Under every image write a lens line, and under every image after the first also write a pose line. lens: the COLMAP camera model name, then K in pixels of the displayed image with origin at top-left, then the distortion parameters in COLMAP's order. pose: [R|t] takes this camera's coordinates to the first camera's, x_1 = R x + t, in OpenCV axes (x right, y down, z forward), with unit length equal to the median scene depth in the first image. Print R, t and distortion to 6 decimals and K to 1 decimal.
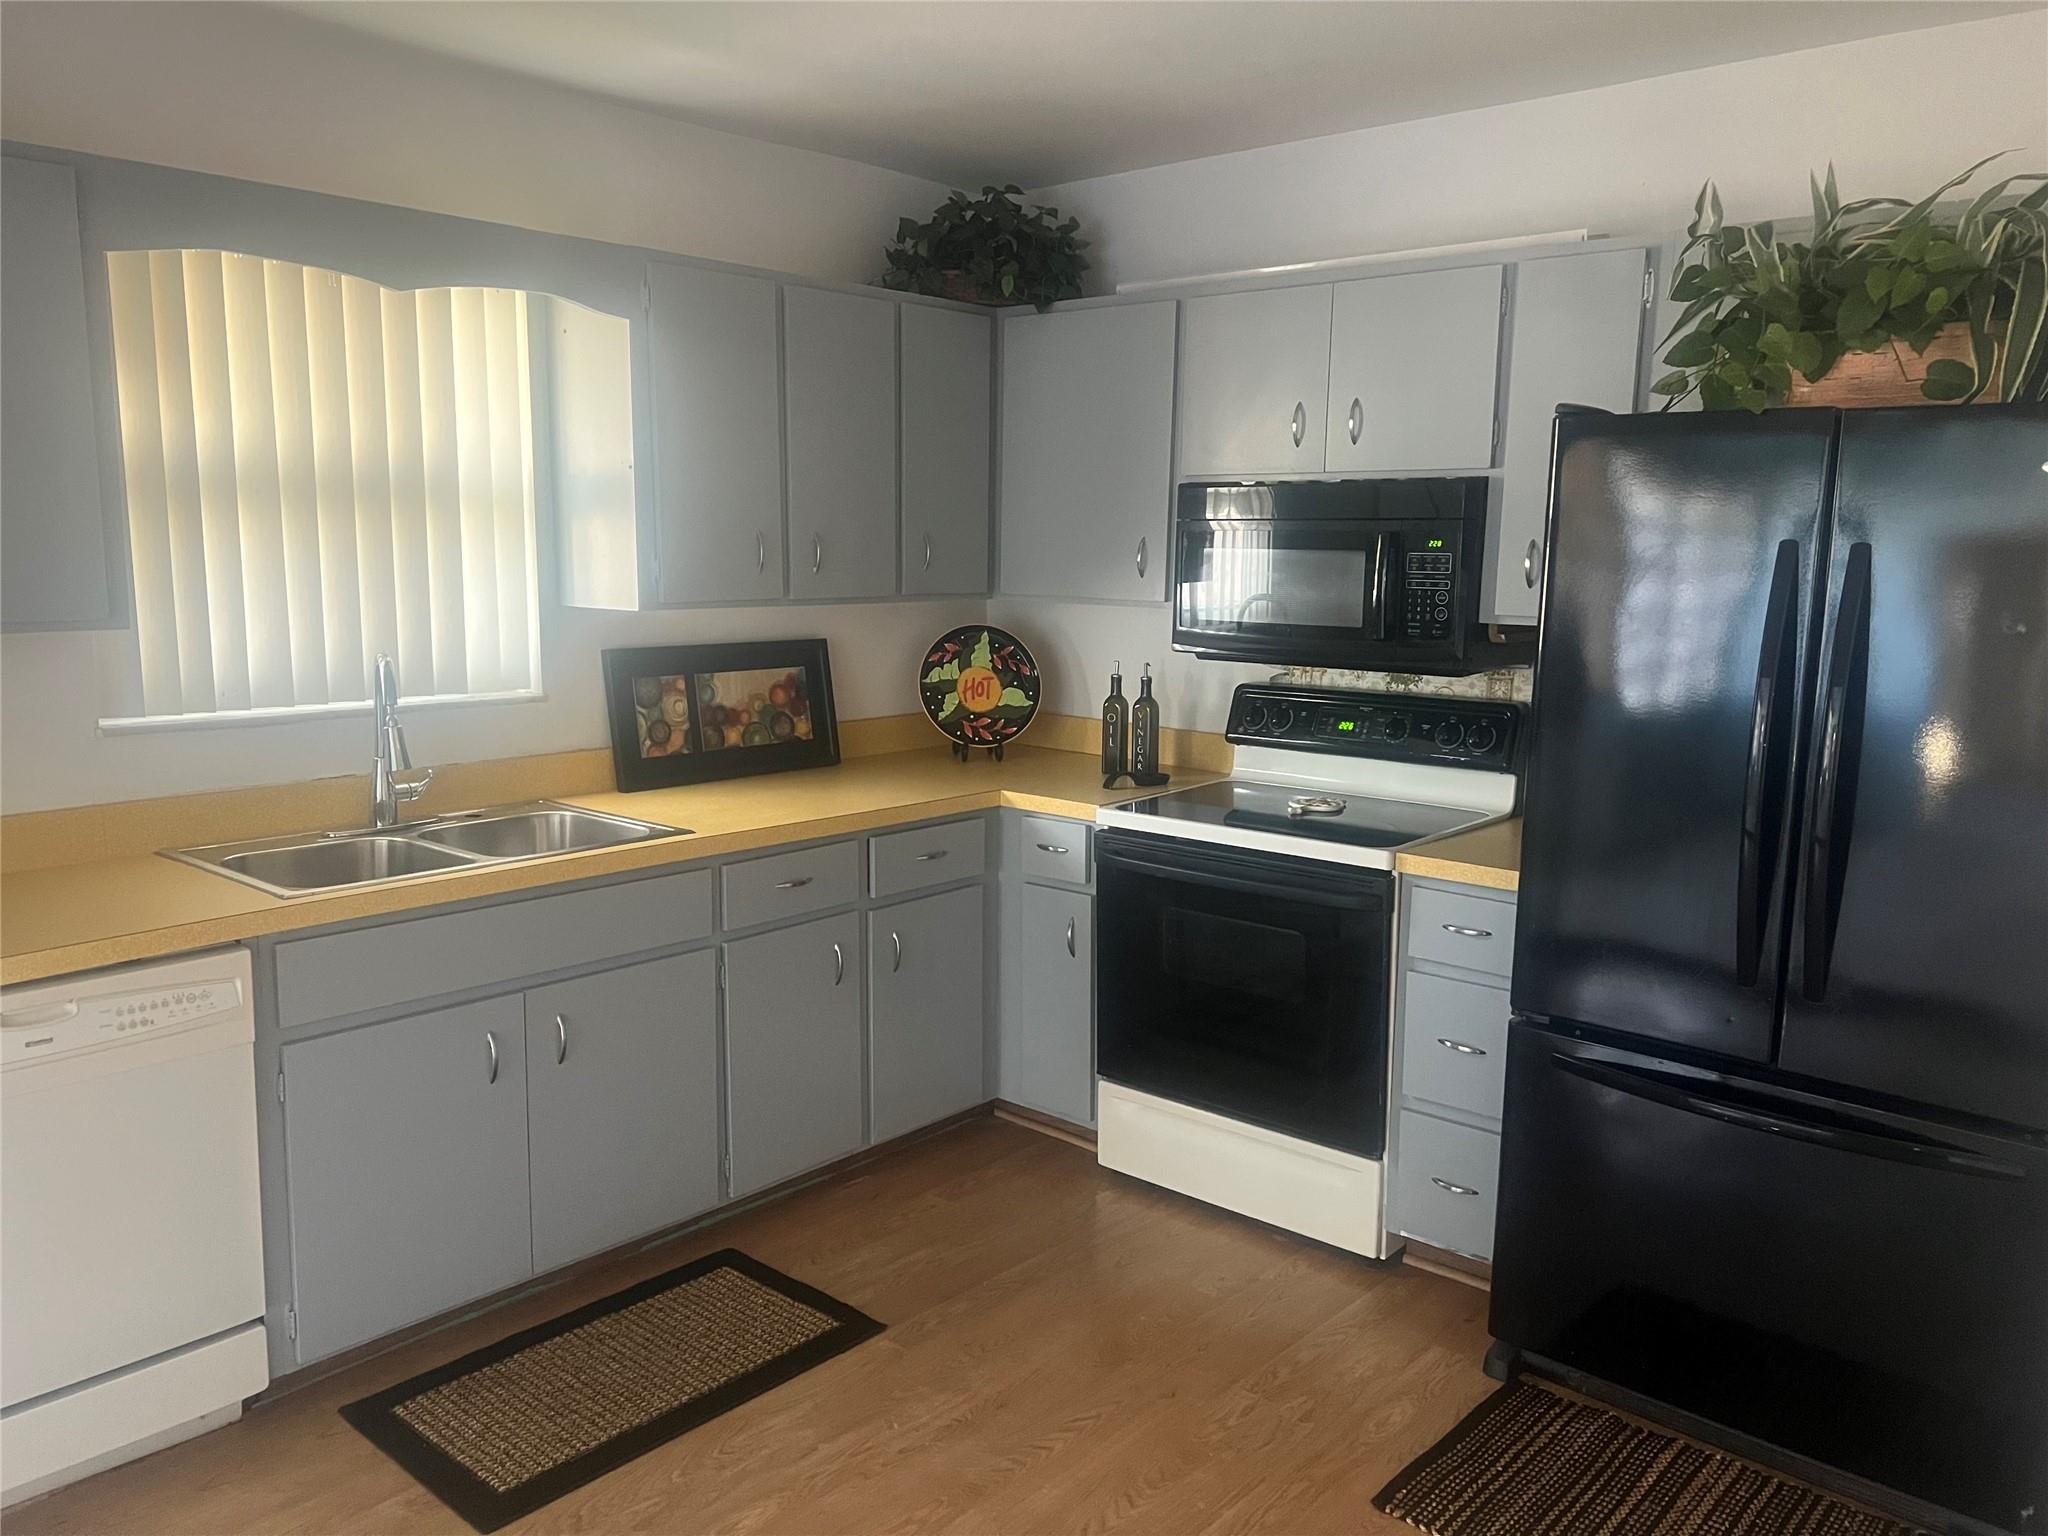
lens RADIAL K [[1551.3, 0, 1027.3], [0, 1551.3, 783.5], [0, 0, 1]] dist [0.059294, -0.070654]
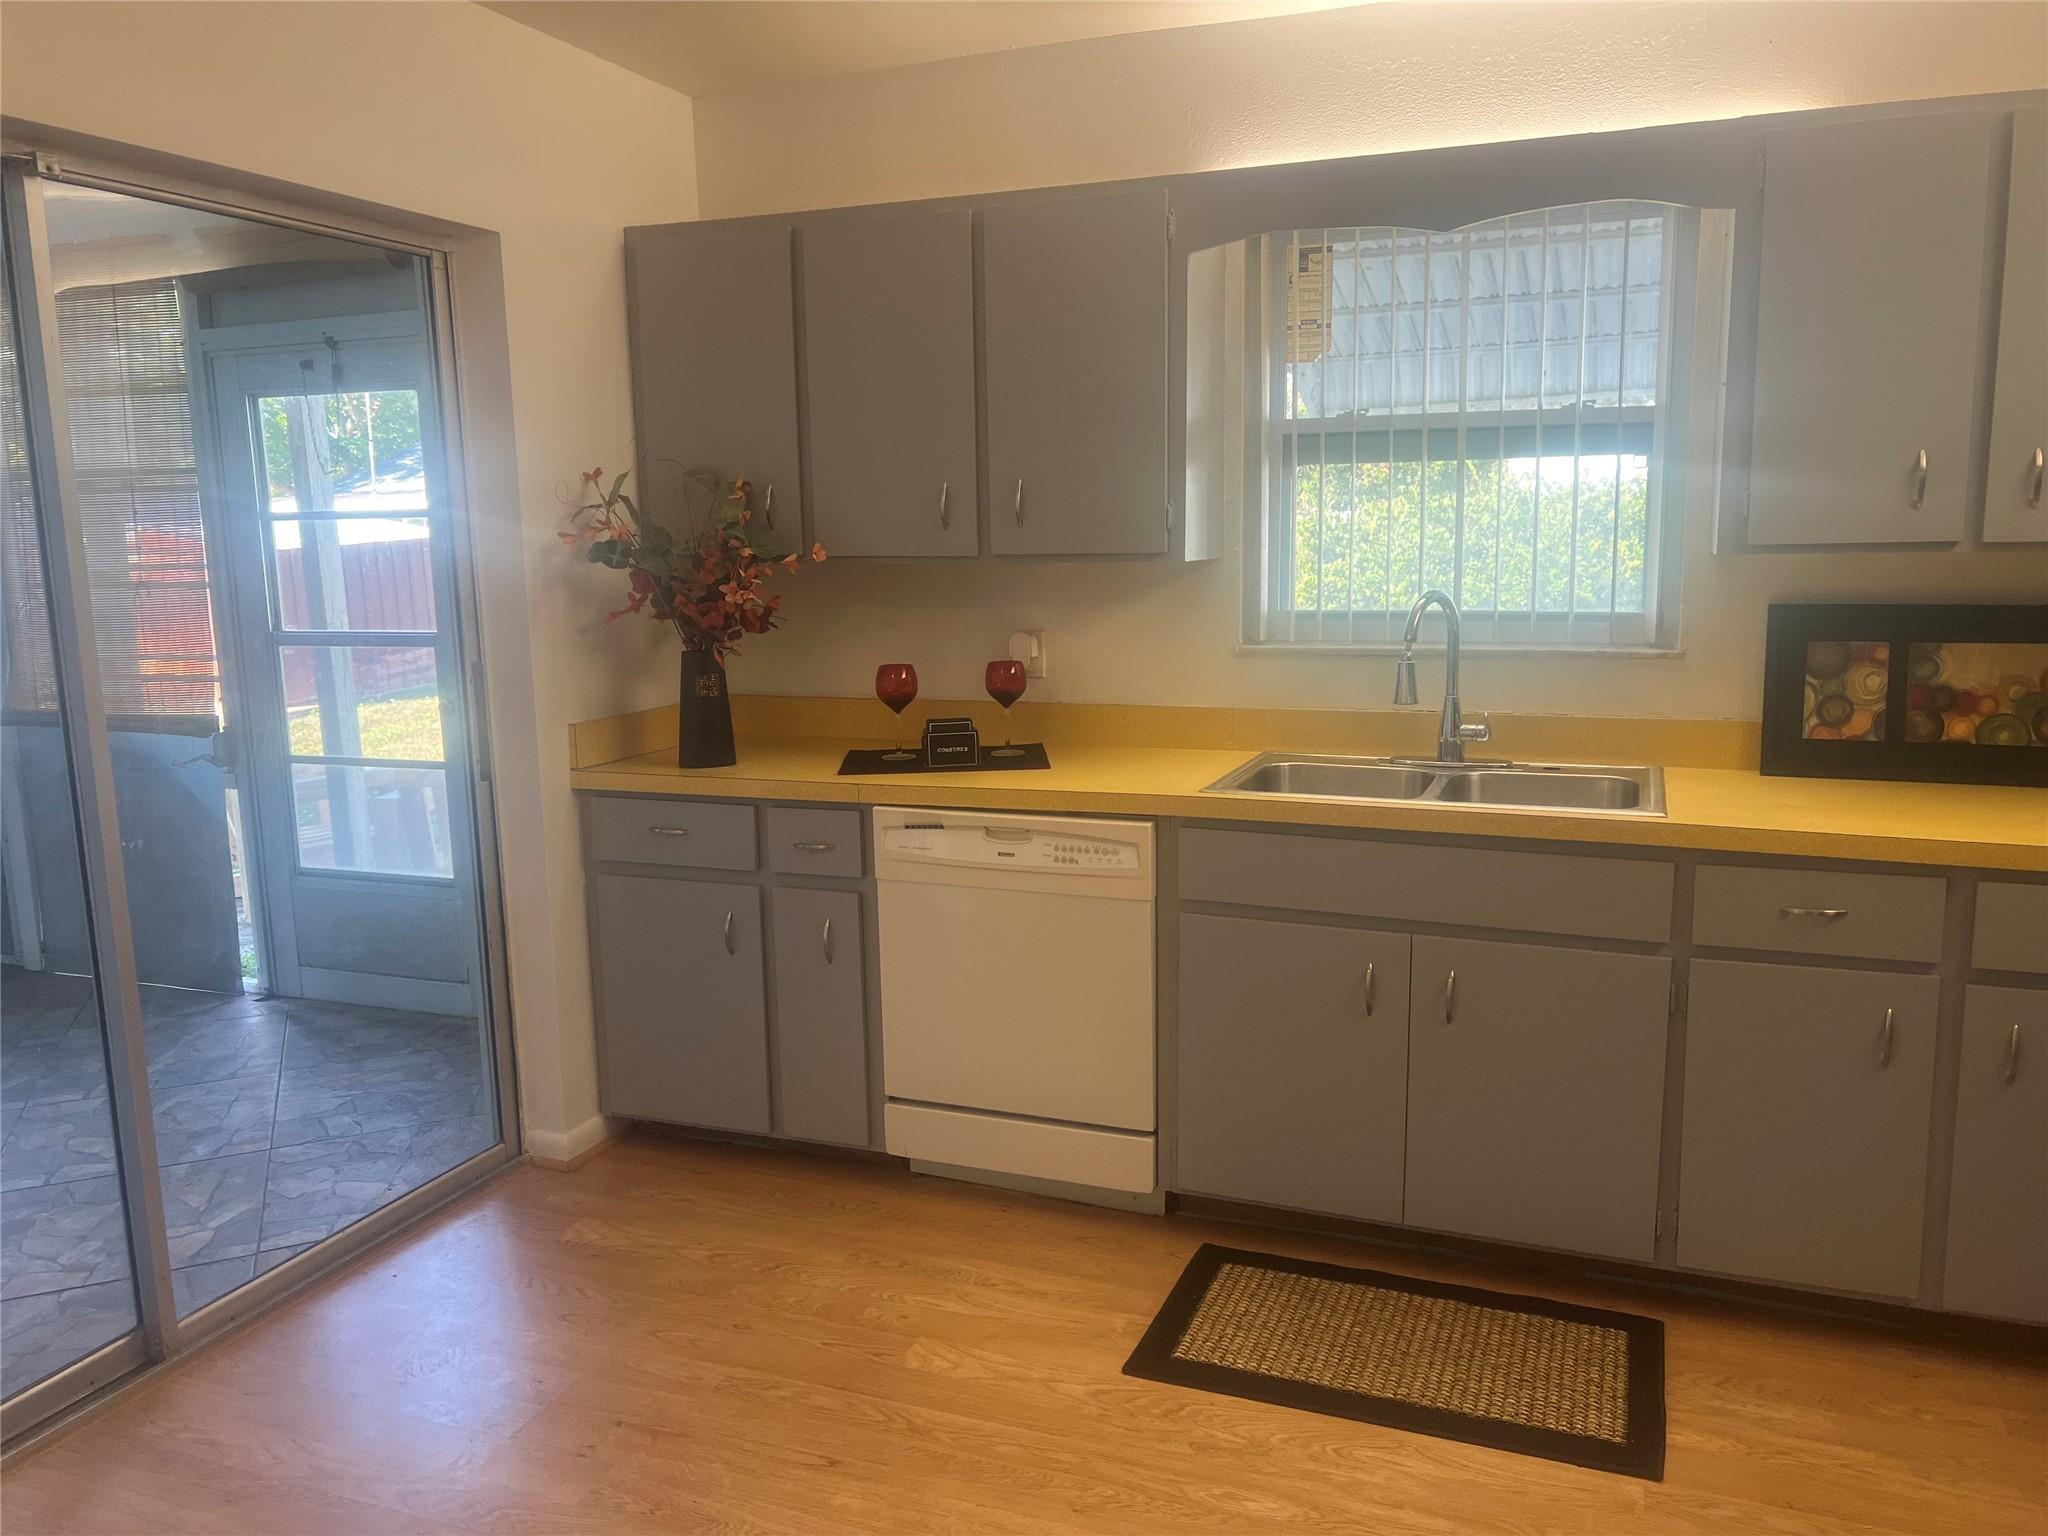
lens RADIAL K [[1551.3, 0, 1030.1], [0, 1551.3, 761.2], [0, 0, 1]] dist [0.059294, -0.070654]
pose [[0.344043, 0.126805, -0.930352, 0.381628], [-0.131345, 0.987596, 0.086036, -0.021499], [0.929722, 0.092597, 0.356431, 0.320158]]
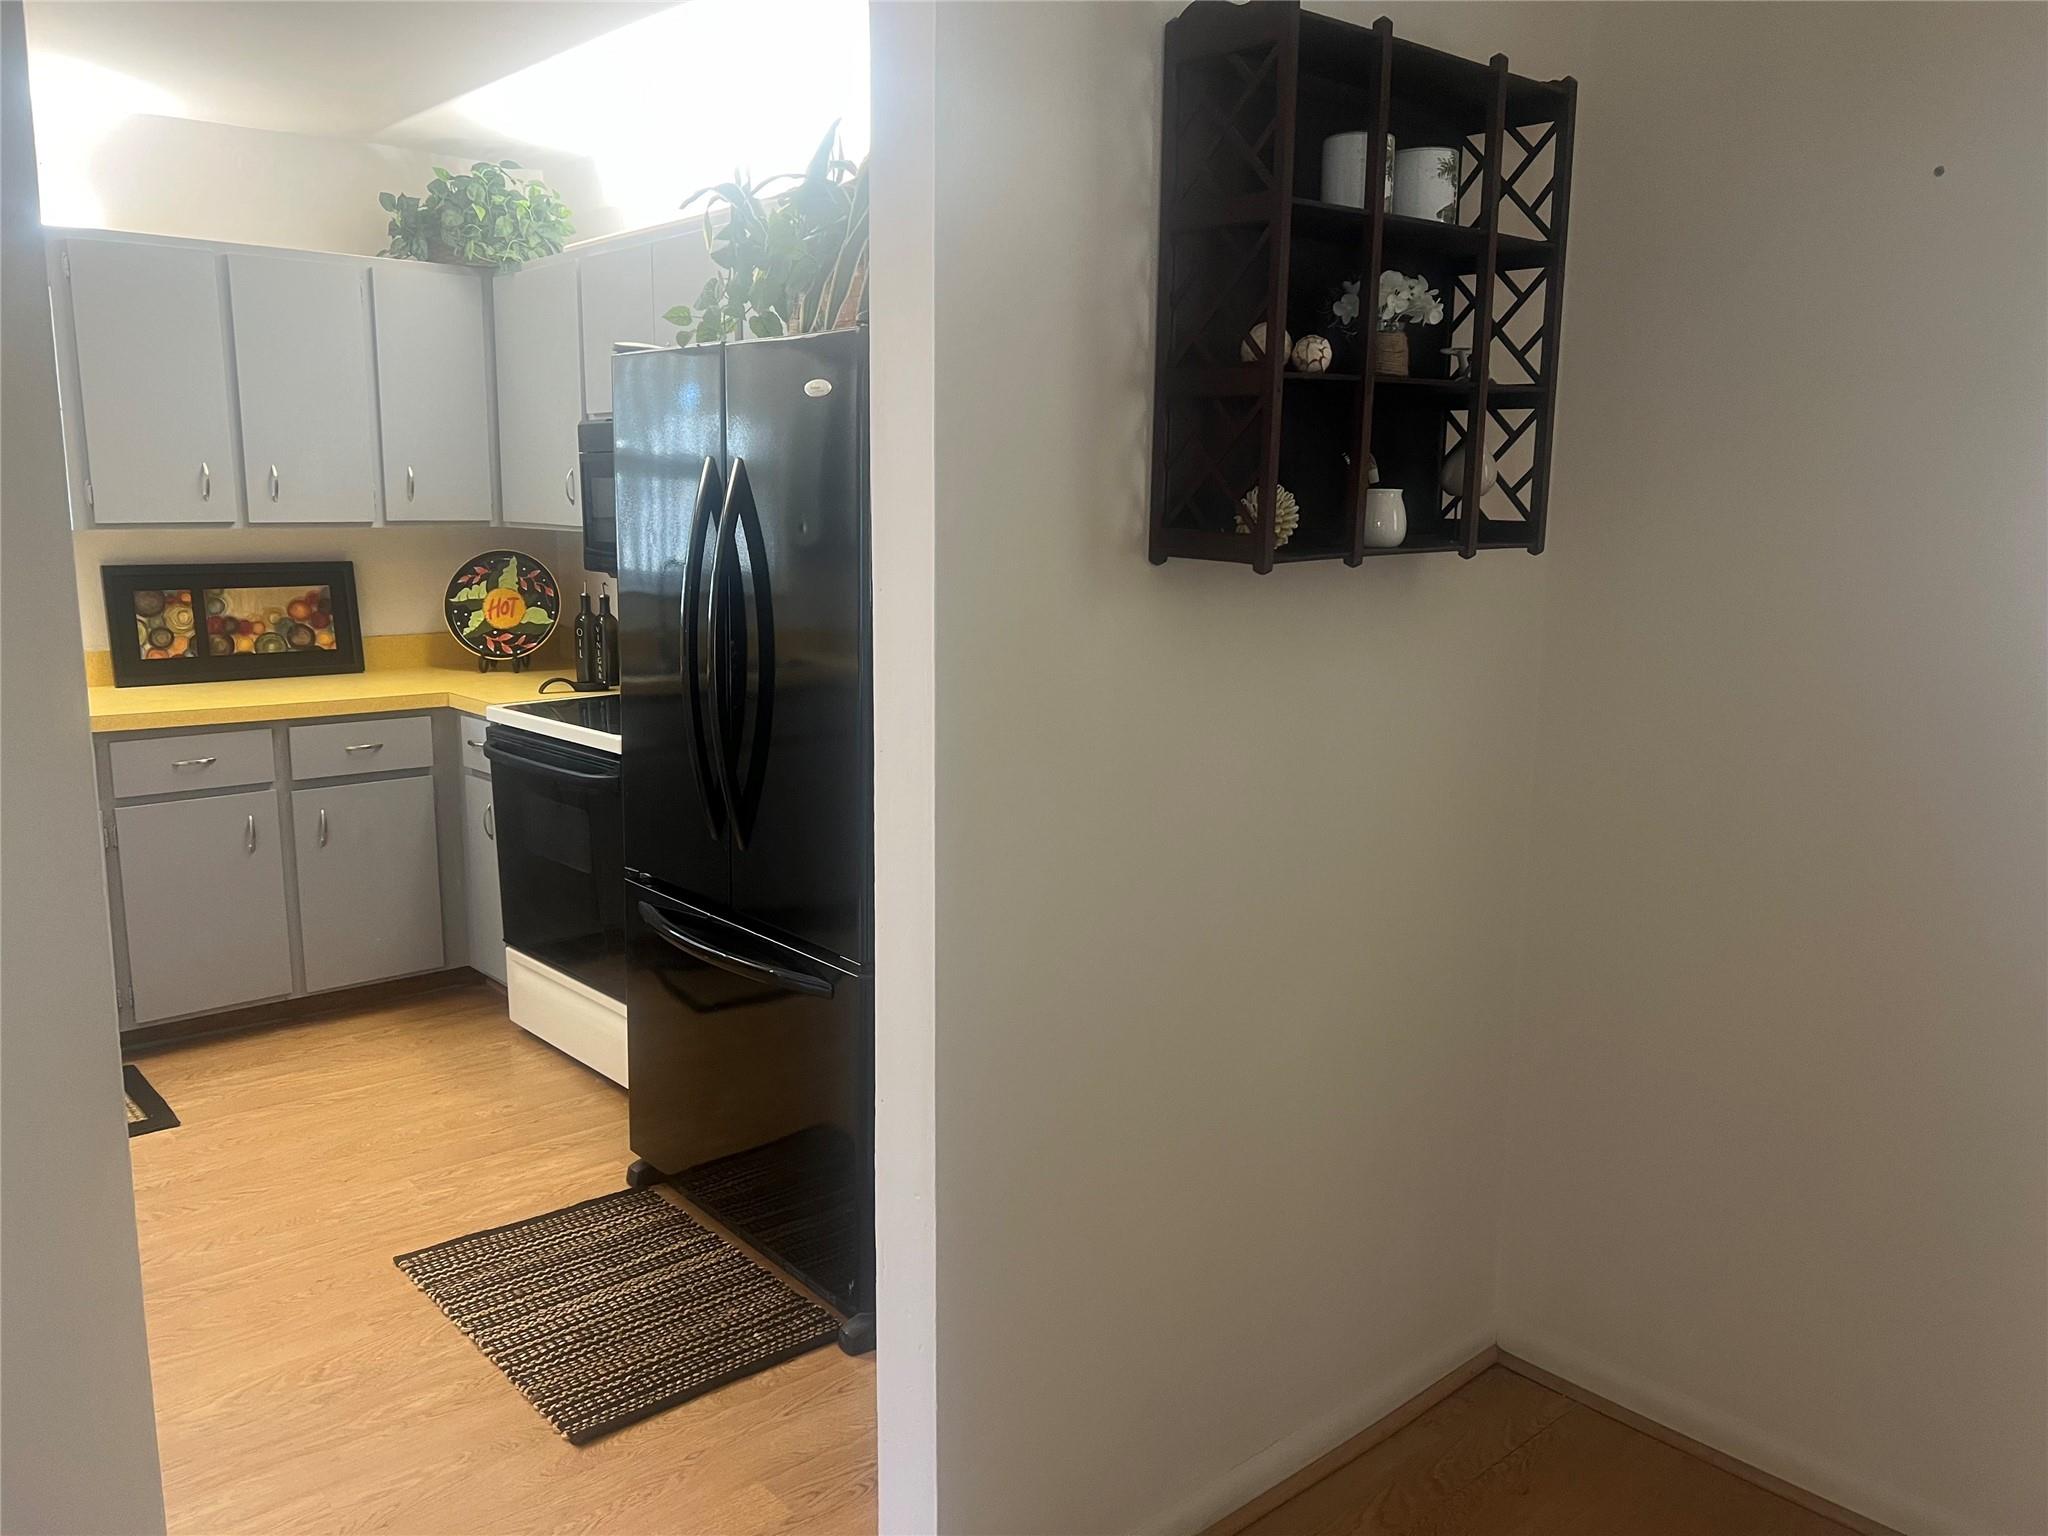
lens RADIAL K [[1551.3, 0, 1025.8], [0, 1551.3, 763.2], [0, 0, 1]] dist [0.059294, -0.070654]
pose [[0.990715, 0.017573, -0.134815, 0.567188], [-0.016217, 0.999806, 0.011151, 0.037446], [0.134985, -0.008861, 0.990808, -0.082783]]
